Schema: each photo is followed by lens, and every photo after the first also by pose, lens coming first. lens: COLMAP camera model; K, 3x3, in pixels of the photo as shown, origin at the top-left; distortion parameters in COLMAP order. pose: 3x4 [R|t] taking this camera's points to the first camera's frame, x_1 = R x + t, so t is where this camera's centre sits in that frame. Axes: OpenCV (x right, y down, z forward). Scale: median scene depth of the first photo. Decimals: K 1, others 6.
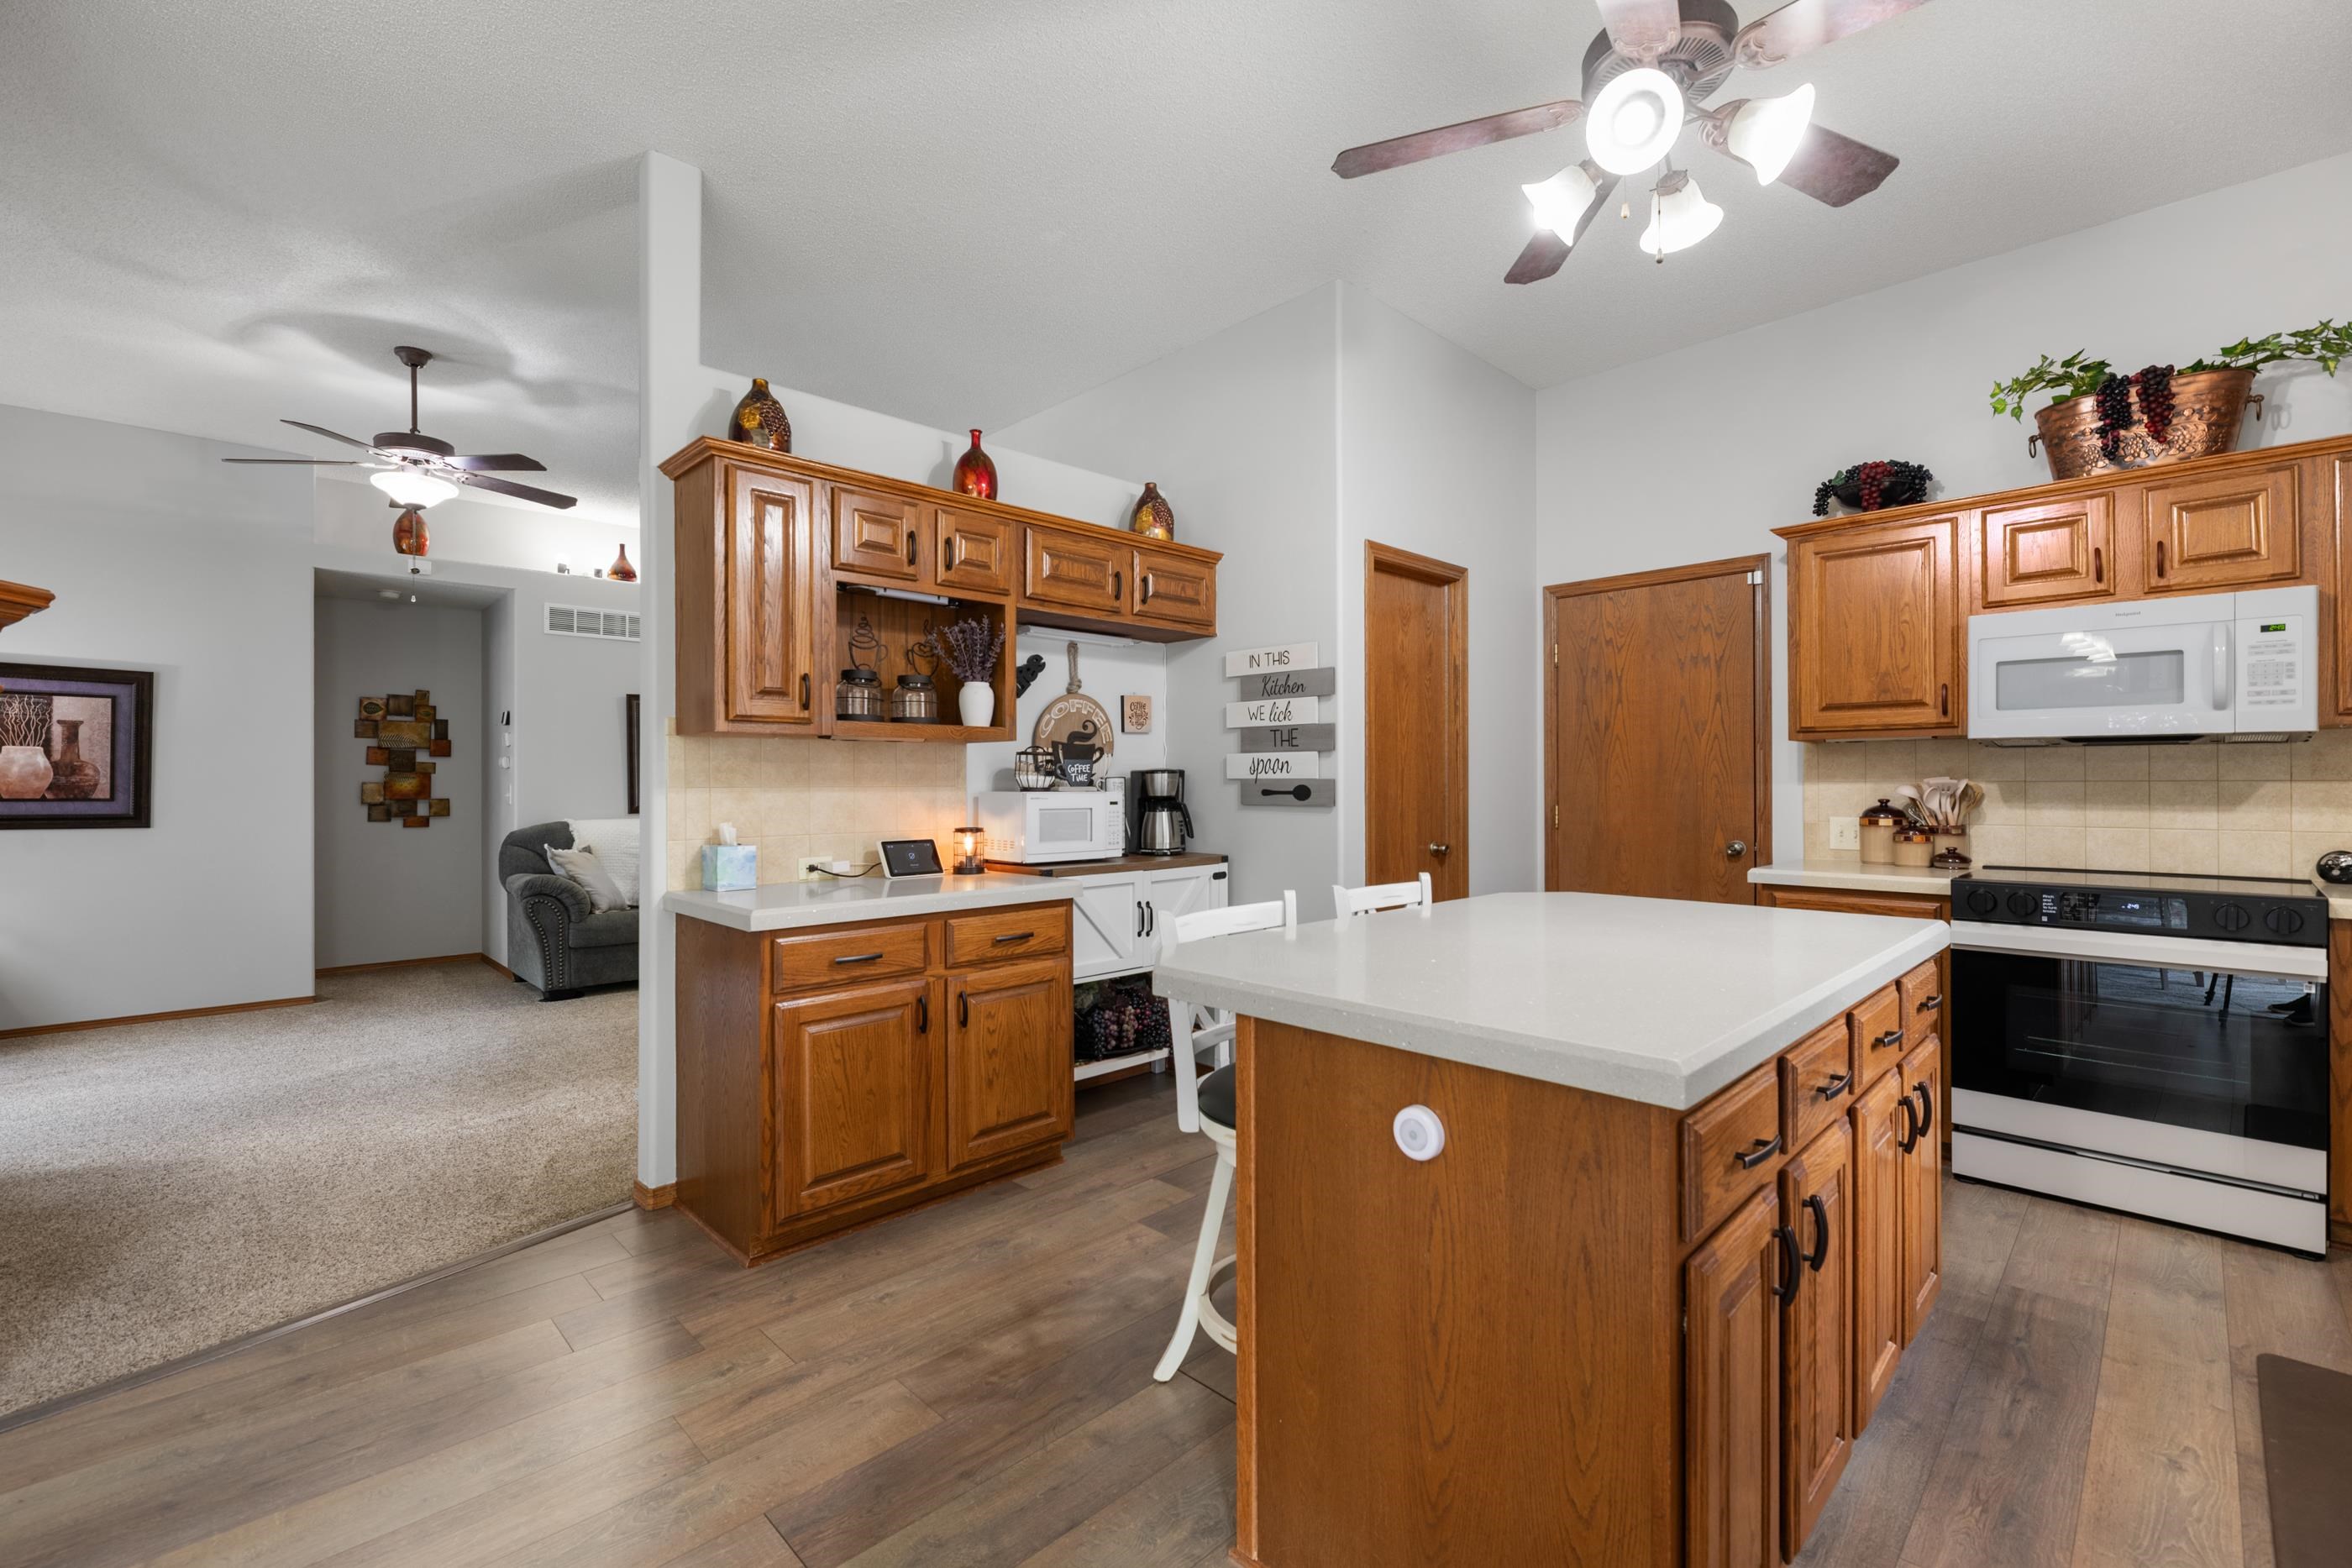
lens RADIAL K [[997.2, 0, 1171.3], [0, 997.2, 779.2], [0, 0, 1]] dist [-0.002095, -0.000834]
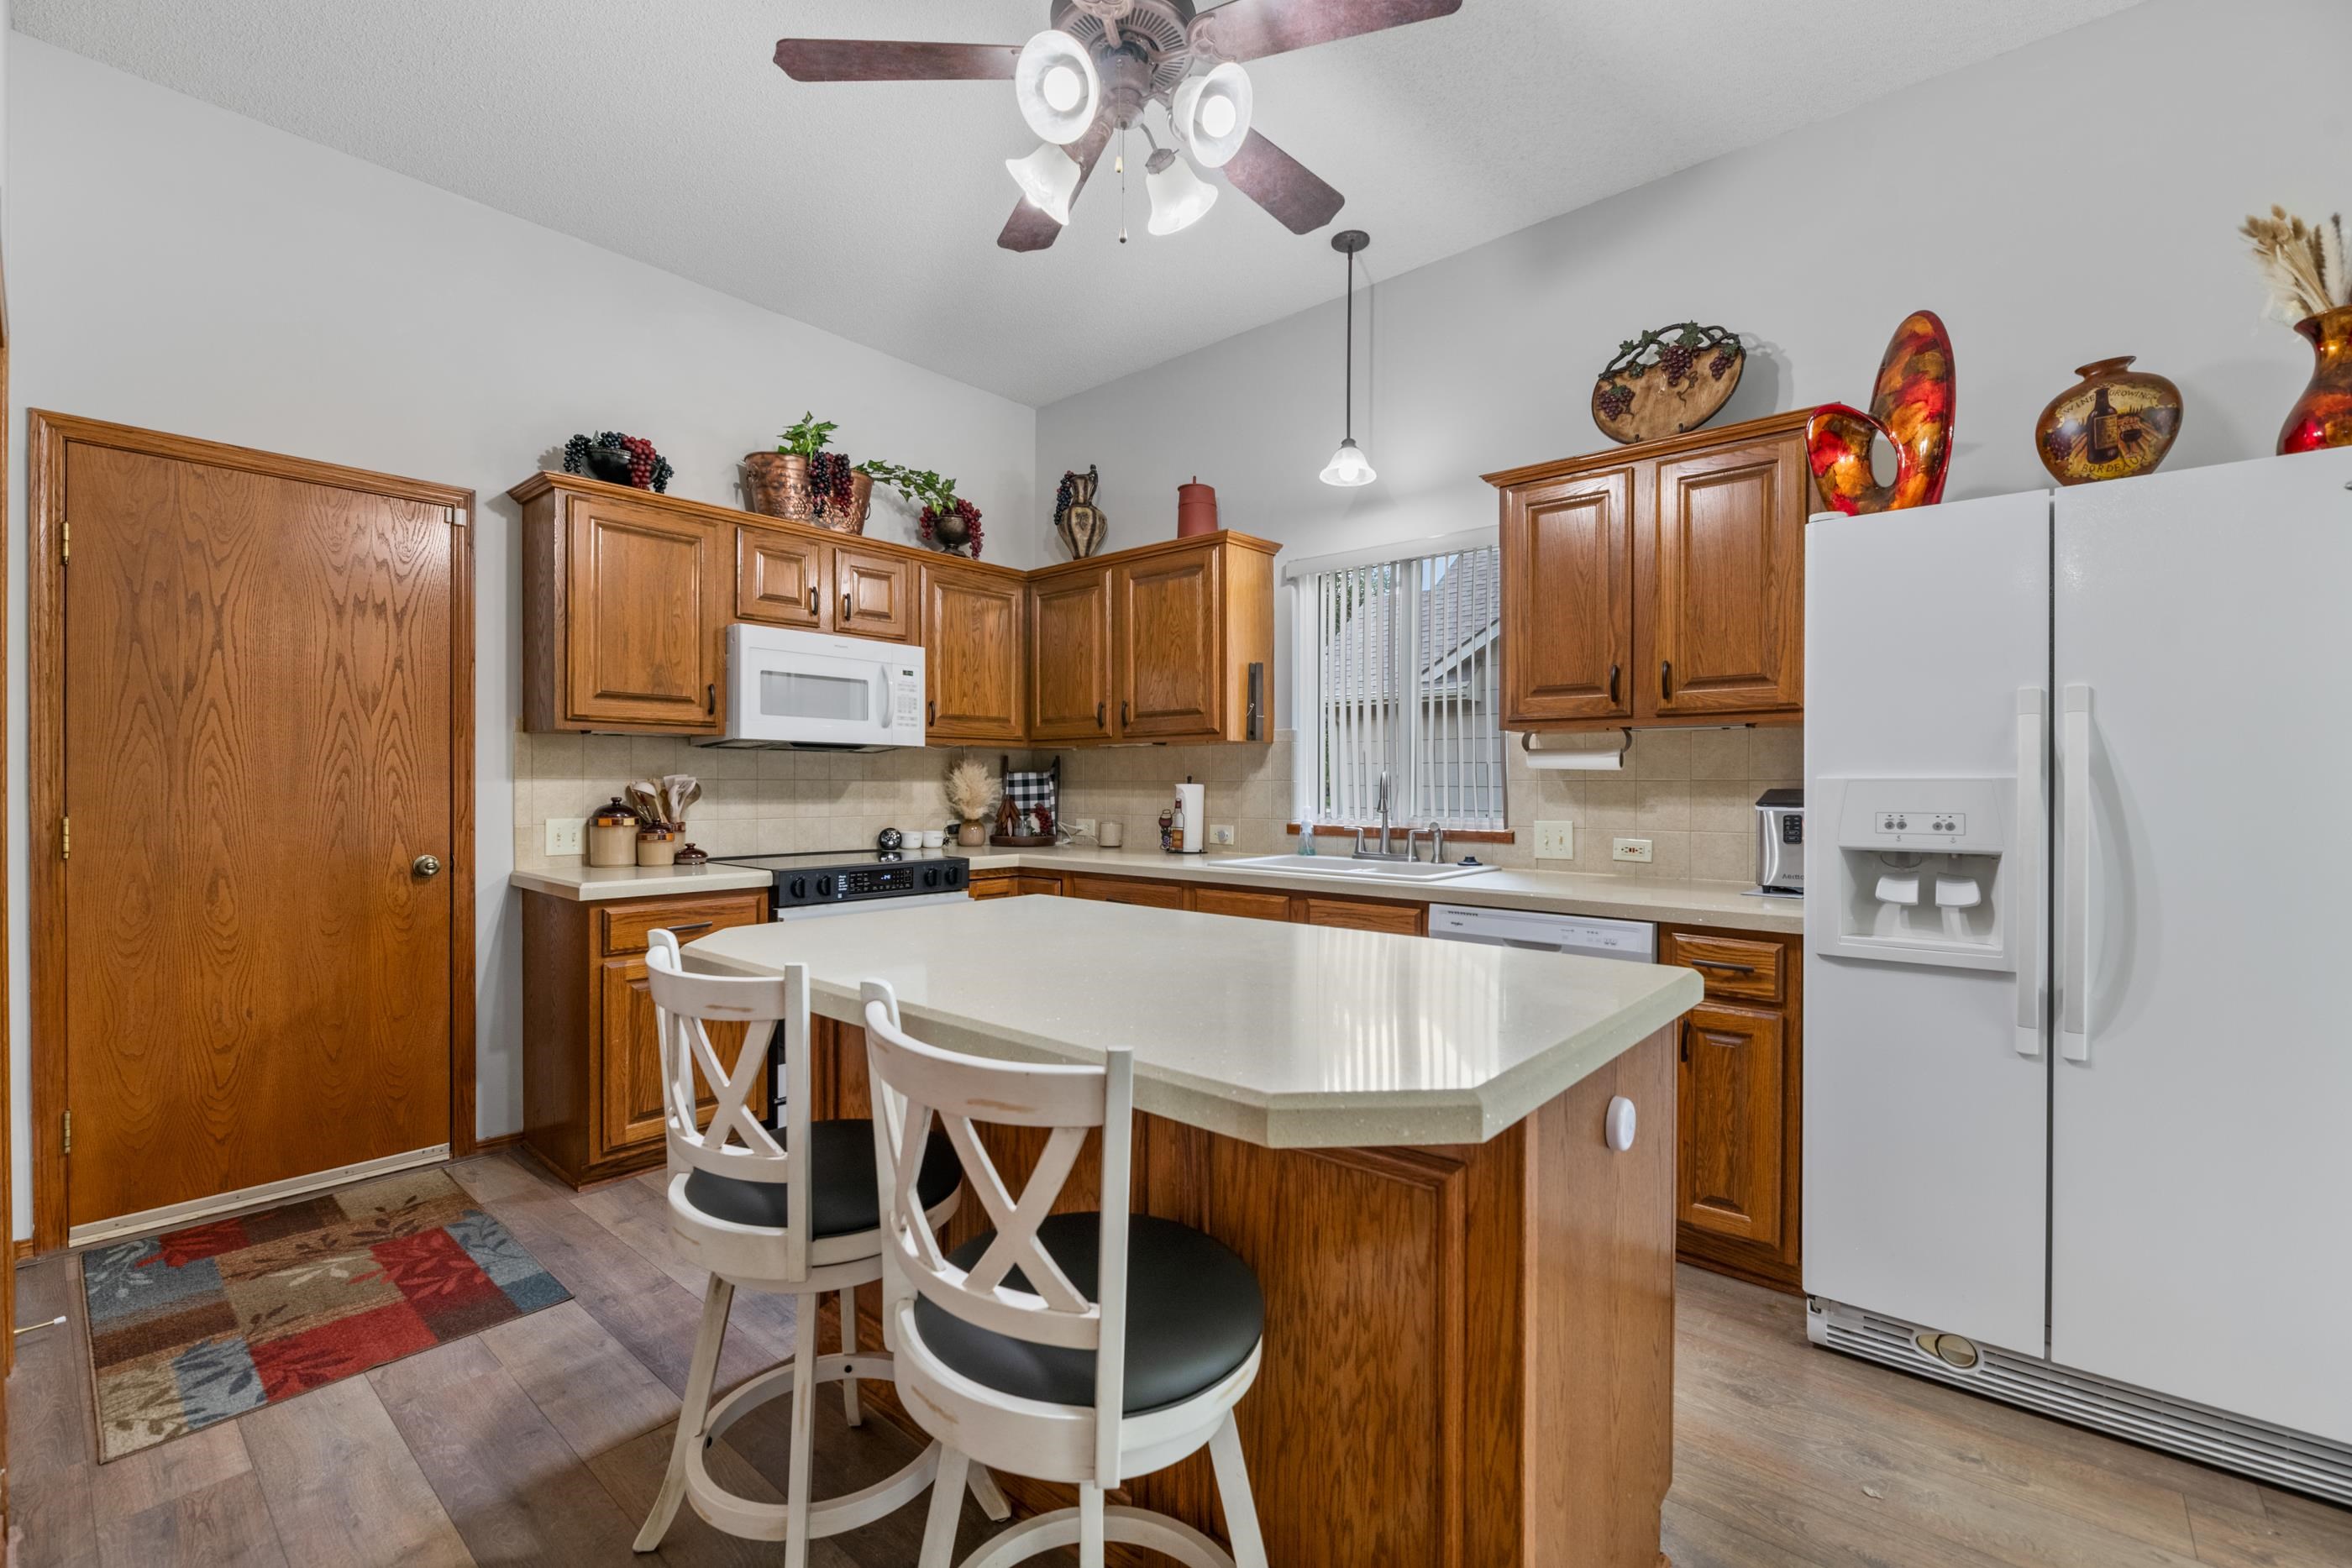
lens RADIAL K [[997.2, 0, 1171.3], [0, 997.2, 779.2], [0, 0, 1]] dist [-0.002095, -0.000834]
pose [[-0.084072, 0.006902, 0.996436, -0.286376], [-0.007149, 0.999946, -0.007530, 0.006762], [-0.996434, -0.007757, -0.084018, 0.612523]]
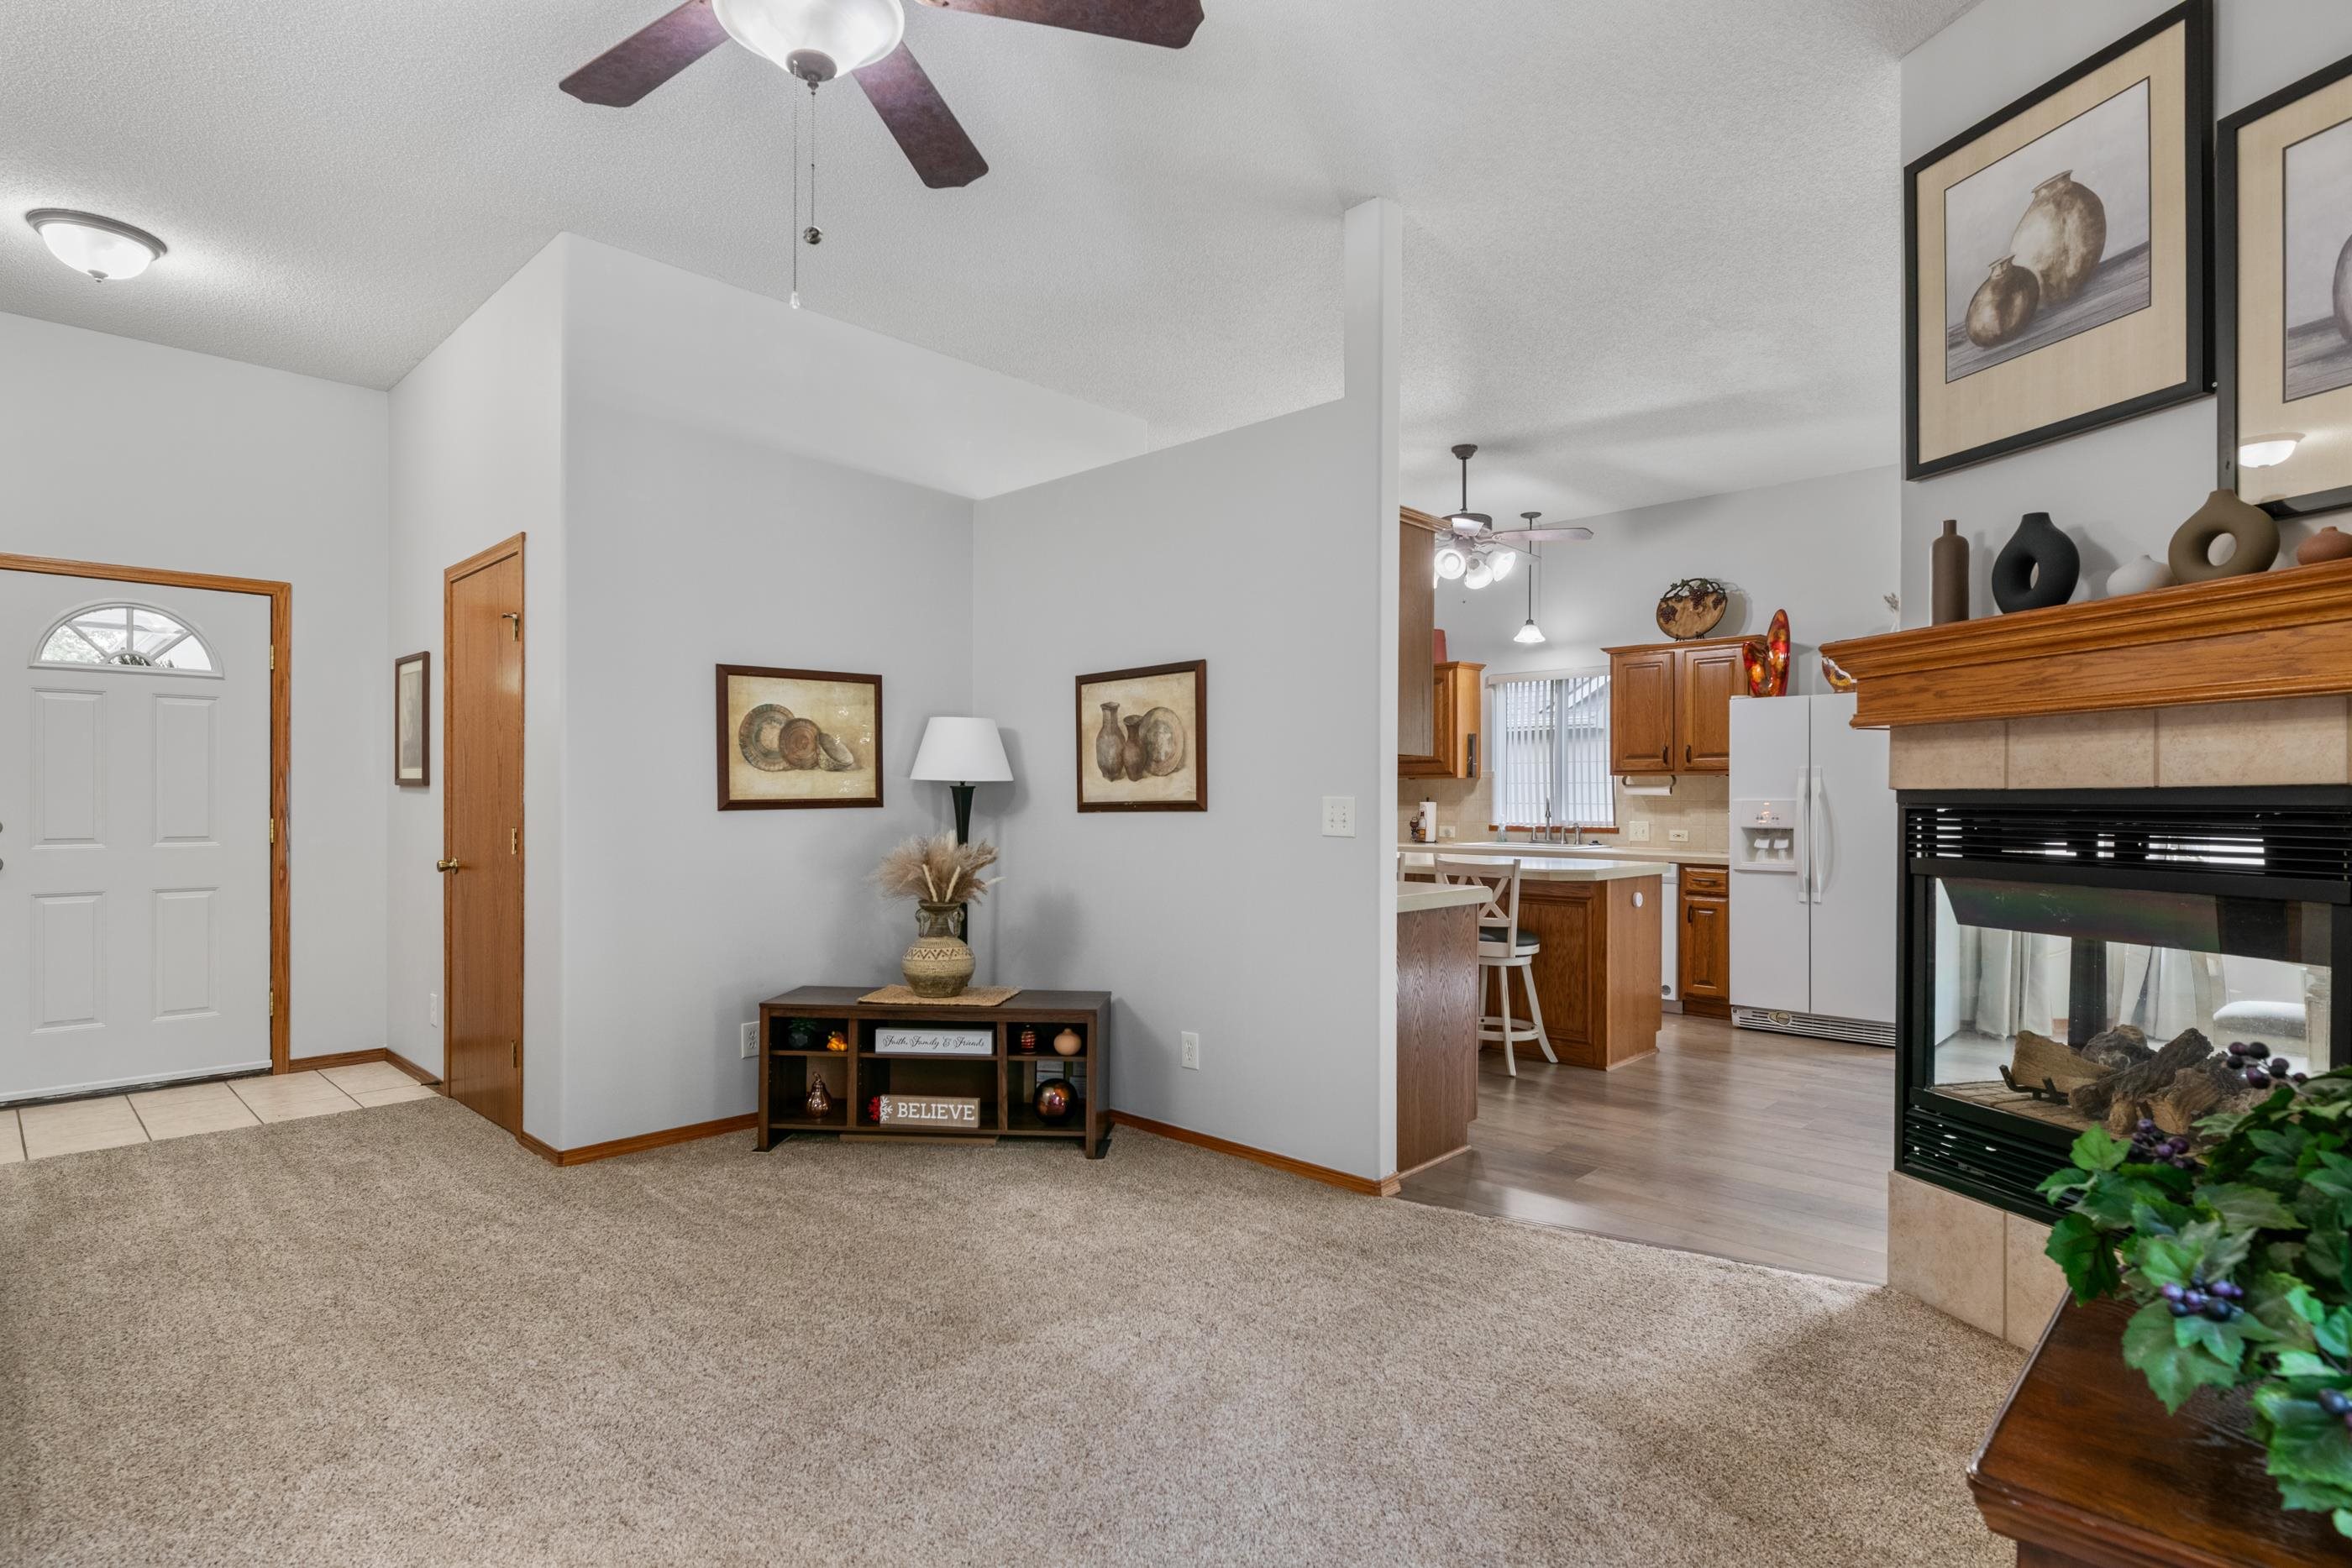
lens RADIAL K [[1183.7, 0, 1176.4], [0, 1183.7, 793.1], [0, 0, 1]] dist [0.000328, 0.000038]
pose [[-0.031513, 0.009400, 0.999459, -1.546376], [-0.008118, 0.999920, -0.009661, 0.012696], [-0.999470, -0.008418, -0.031434, 1.099468]]
